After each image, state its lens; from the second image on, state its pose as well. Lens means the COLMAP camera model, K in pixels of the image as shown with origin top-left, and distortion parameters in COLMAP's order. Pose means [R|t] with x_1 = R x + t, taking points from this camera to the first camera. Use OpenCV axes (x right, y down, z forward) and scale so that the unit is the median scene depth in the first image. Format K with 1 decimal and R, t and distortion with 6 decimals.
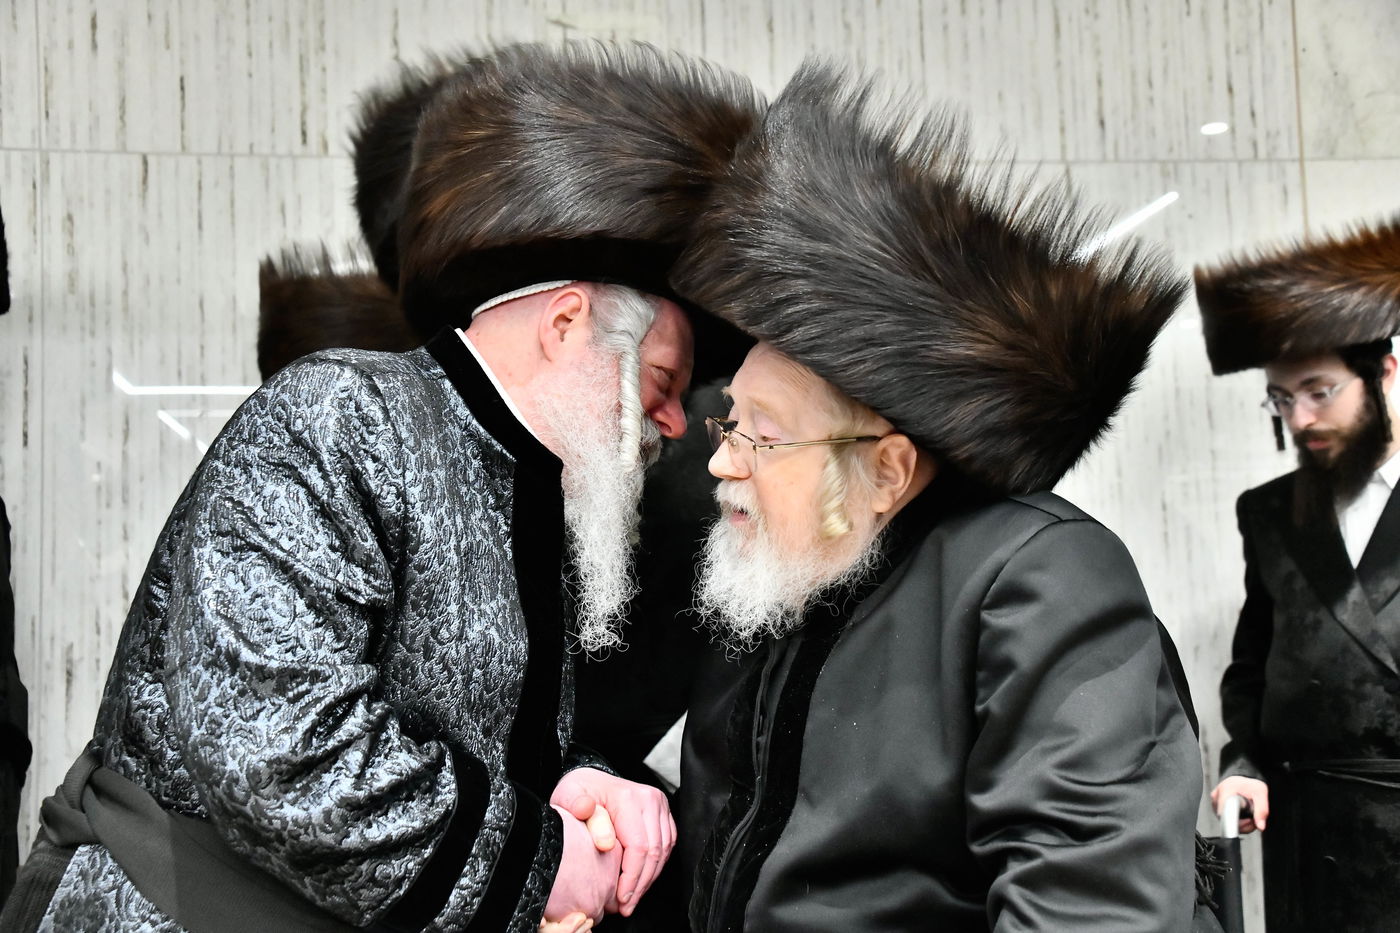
lens RADIAL K [[1743.9, 0, 764.4], [0, 1743.9, 464.6], [0, 0, 1]] dist [0.144878, 0.000000]
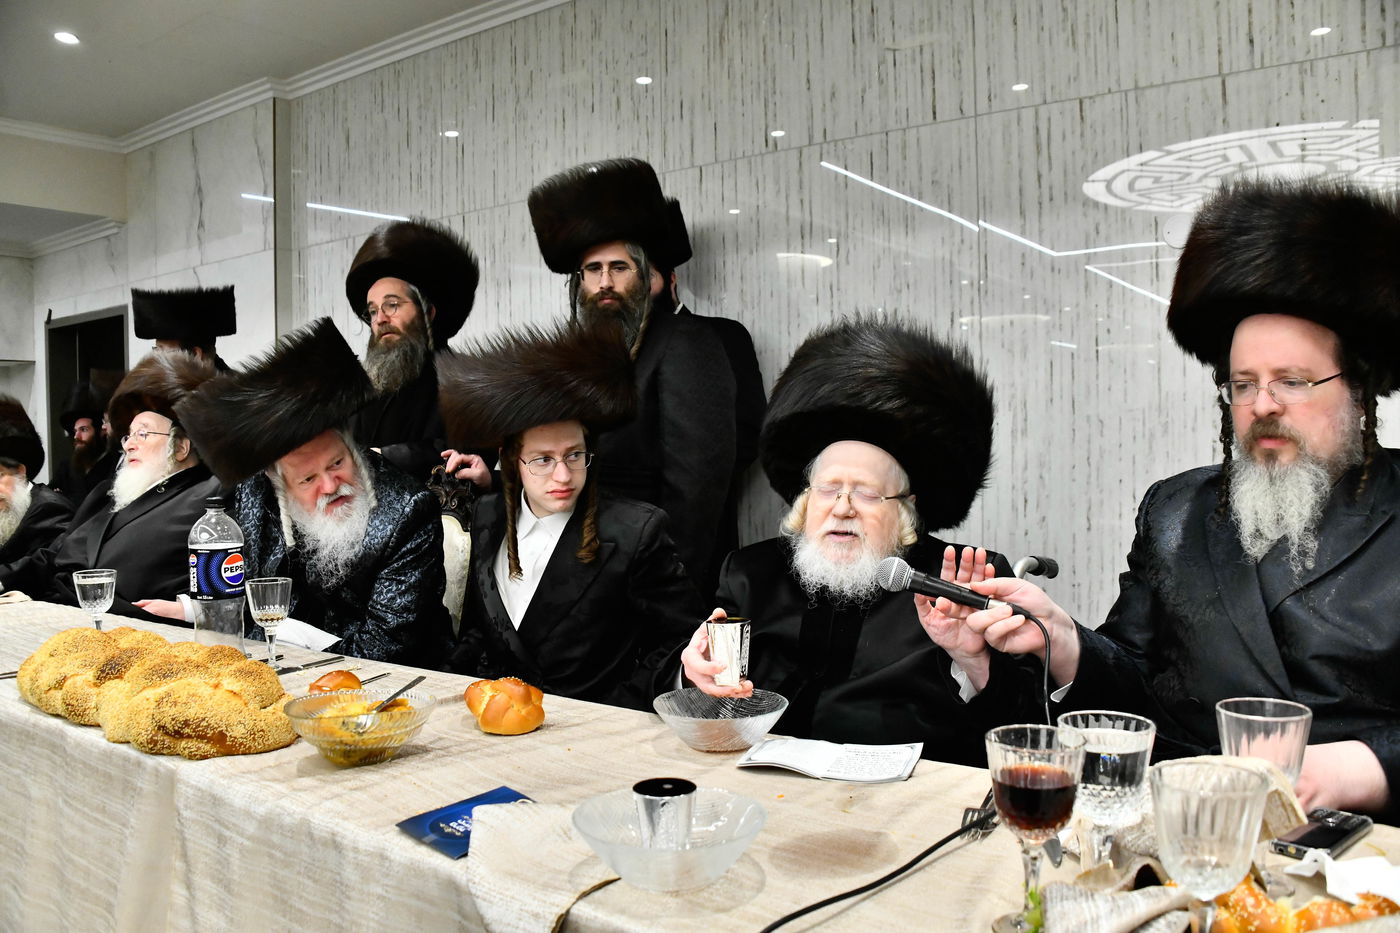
lens RADIAL K [[1099.9, 0, 704.3], [0, 1099.9, 485.6], [0, 0, 1]] dist [-0.149994, 0.067682]
pose [[0.722909, 0.051074, -0.689053, 0.486000], [0.061136, 0.988625, 0.137419, 0.008603], [0.688233, -0.141467, 0.711563, 0.101372]]
